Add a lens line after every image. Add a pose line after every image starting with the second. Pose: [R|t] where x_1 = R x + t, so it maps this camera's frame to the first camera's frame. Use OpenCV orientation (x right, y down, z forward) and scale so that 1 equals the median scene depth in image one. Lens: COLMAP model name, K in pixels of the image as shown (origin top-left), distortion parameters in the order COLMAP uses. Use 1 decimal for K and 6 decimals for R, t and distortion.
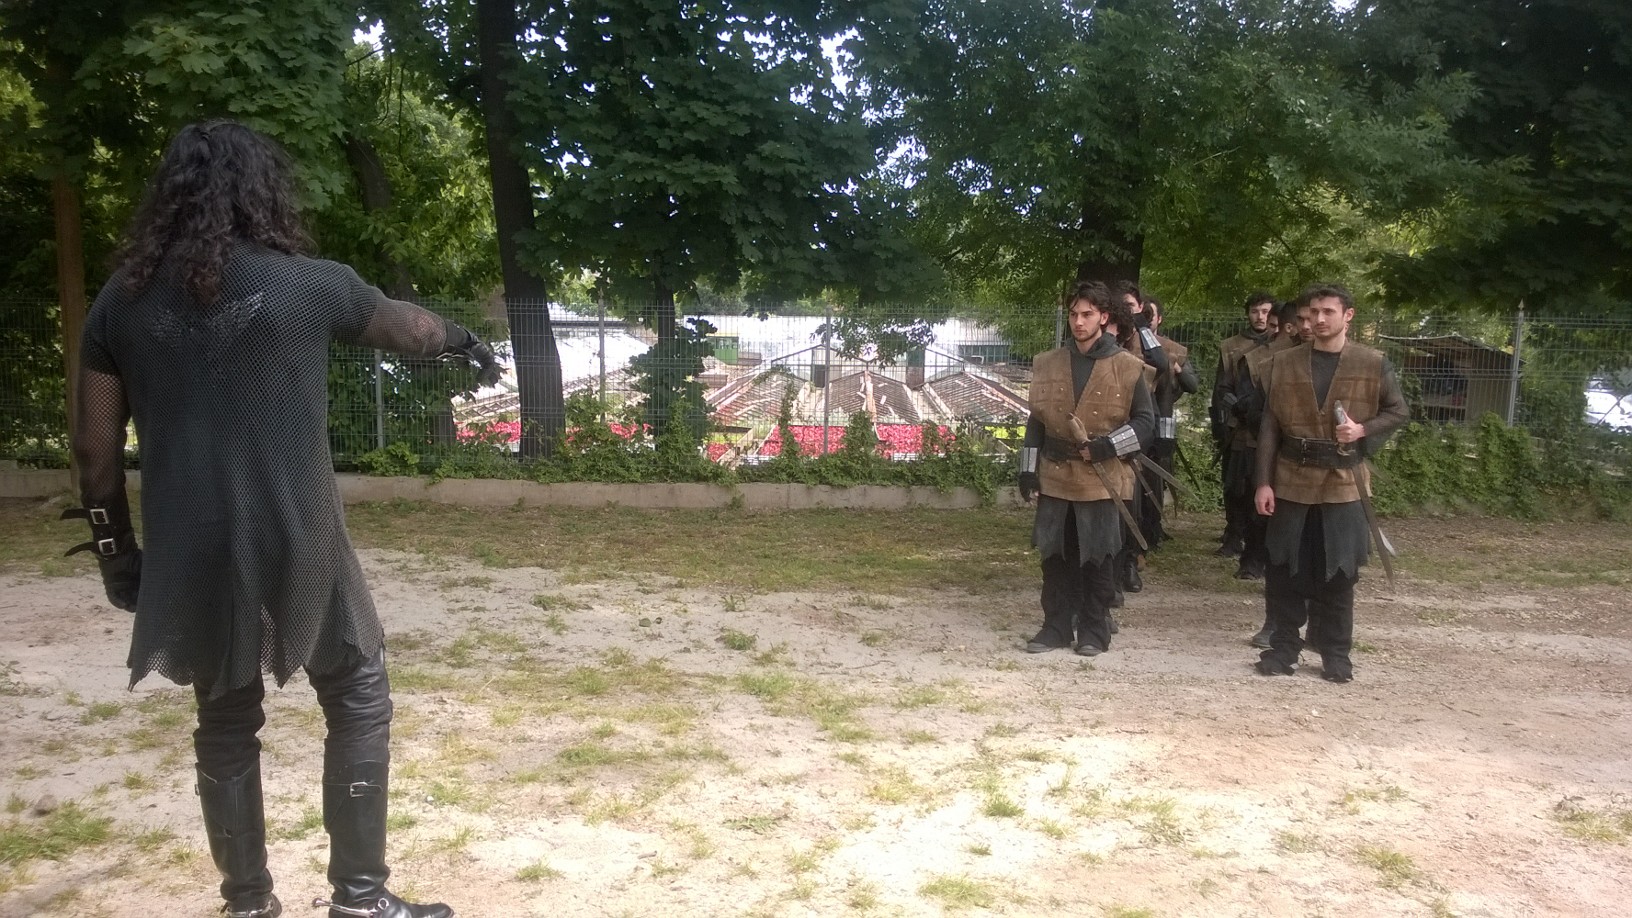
lens RADIAL K [[1443.2, 0, 815.7], [0, 1443.2, 501.5], [0, 0, 1]] dist [0.126371, -0.252377]
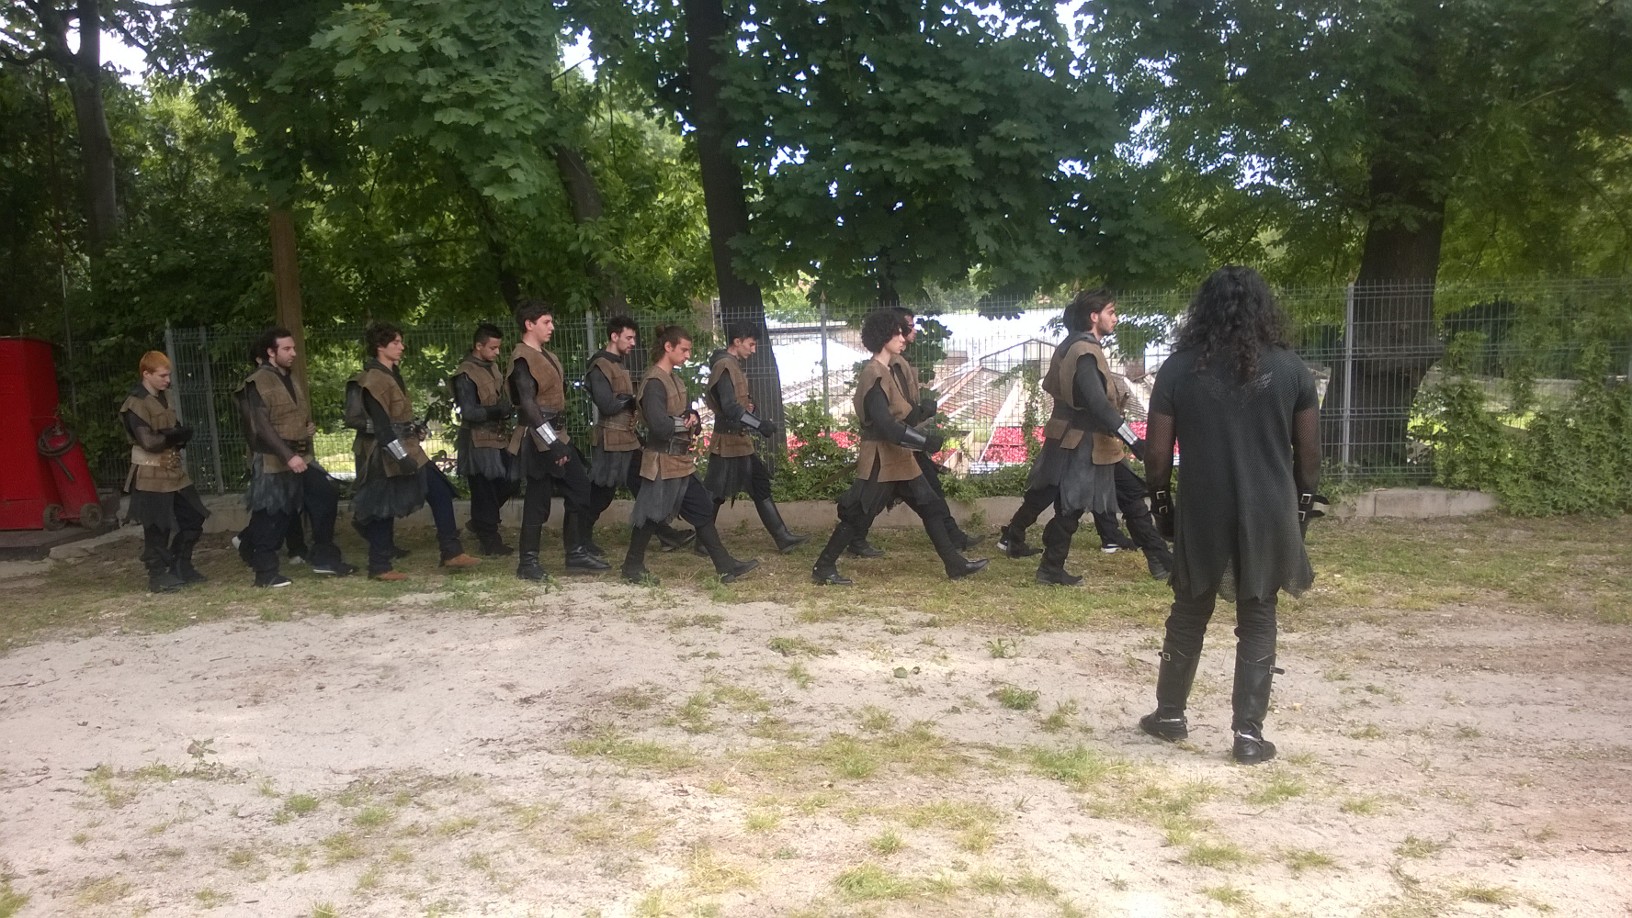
lens RADIAL K [[1443.2, 0, 815.7], [0, 1443.2, 501.5], [0, 0, 1]] dist [0.126371, -0.252377]
pose [[0.989725, -0.027726, -0.140272, -0.040676], [0.027619, 0.999615, -0.002709, -0.015965], [0.140293, -0.001193, 0.990109, 0.127394]]
